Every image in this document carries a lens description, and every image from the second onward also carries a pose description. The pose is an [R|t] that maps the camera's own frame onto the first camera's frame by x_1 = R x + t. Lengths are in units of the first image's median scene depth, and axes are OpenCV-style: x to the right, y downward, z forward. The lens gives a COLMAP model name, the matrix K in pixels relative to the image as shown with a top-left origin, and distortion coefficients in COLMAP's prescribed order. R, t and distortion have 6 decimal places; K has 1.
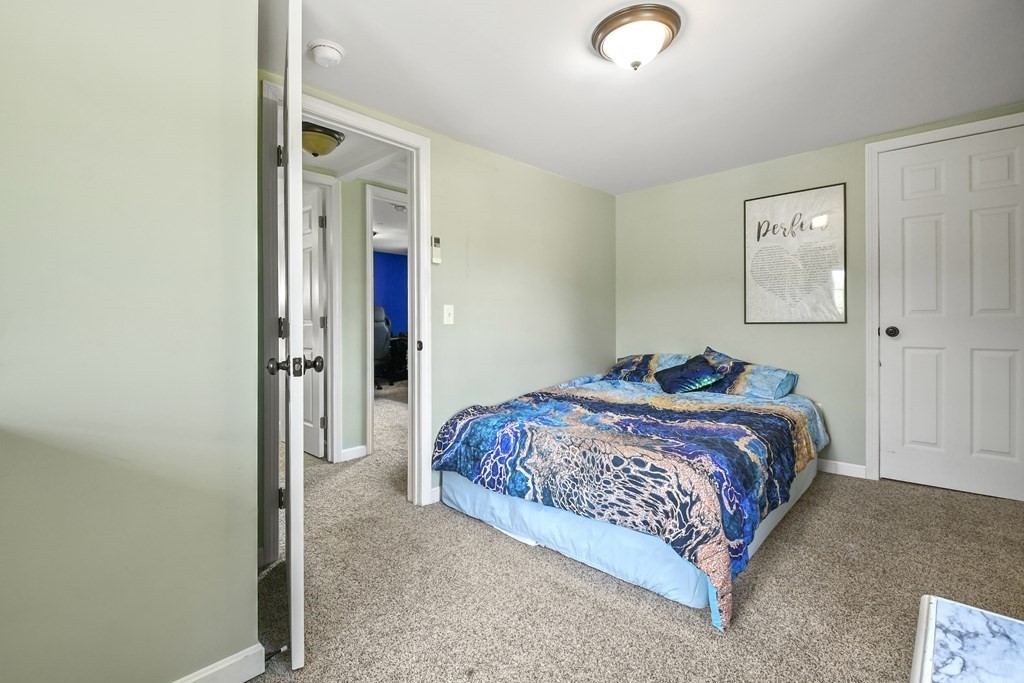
lens RADIAL K [[453.8, 0, 503.8], [0, 453.8, 320.5], [0, 0, 1]] dist [0.018695, -0.015890]
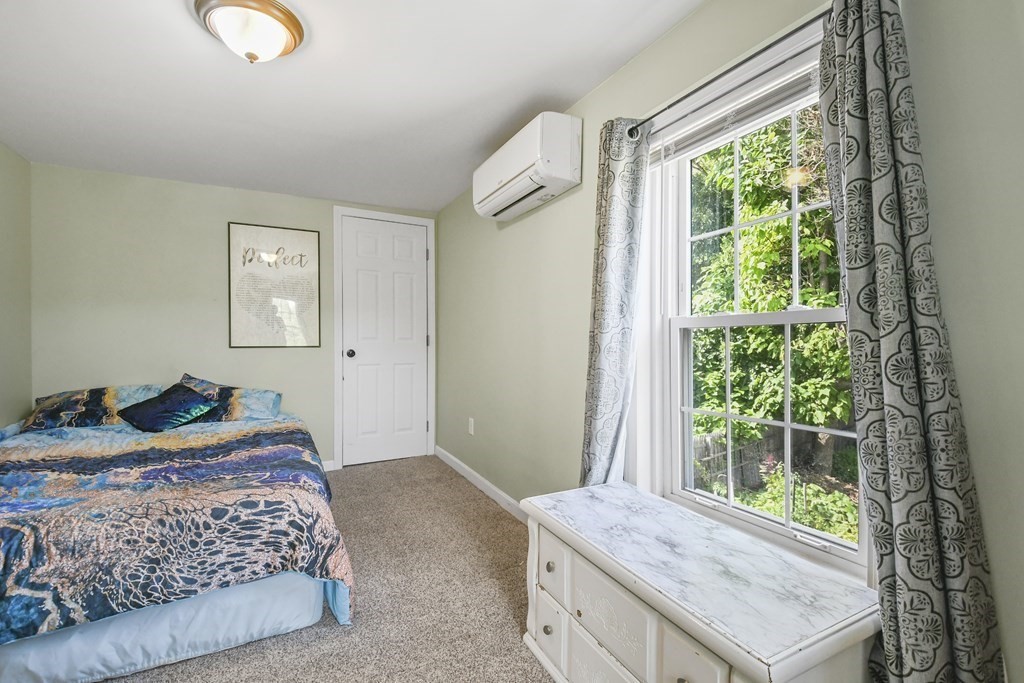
lens RADIAL K [[443.8, 0, 504.7], [0, 443.8, 346.7], [0, 0, 1]] dist [0.020003, -0.014763]
pose [[0.331526, -0.001069, 0.943445, -0.349351], [-0.003797, 0.999990, 0.002468, 0.000199], [-0.943438, -0.004401, 0.331519, 0.235124]]
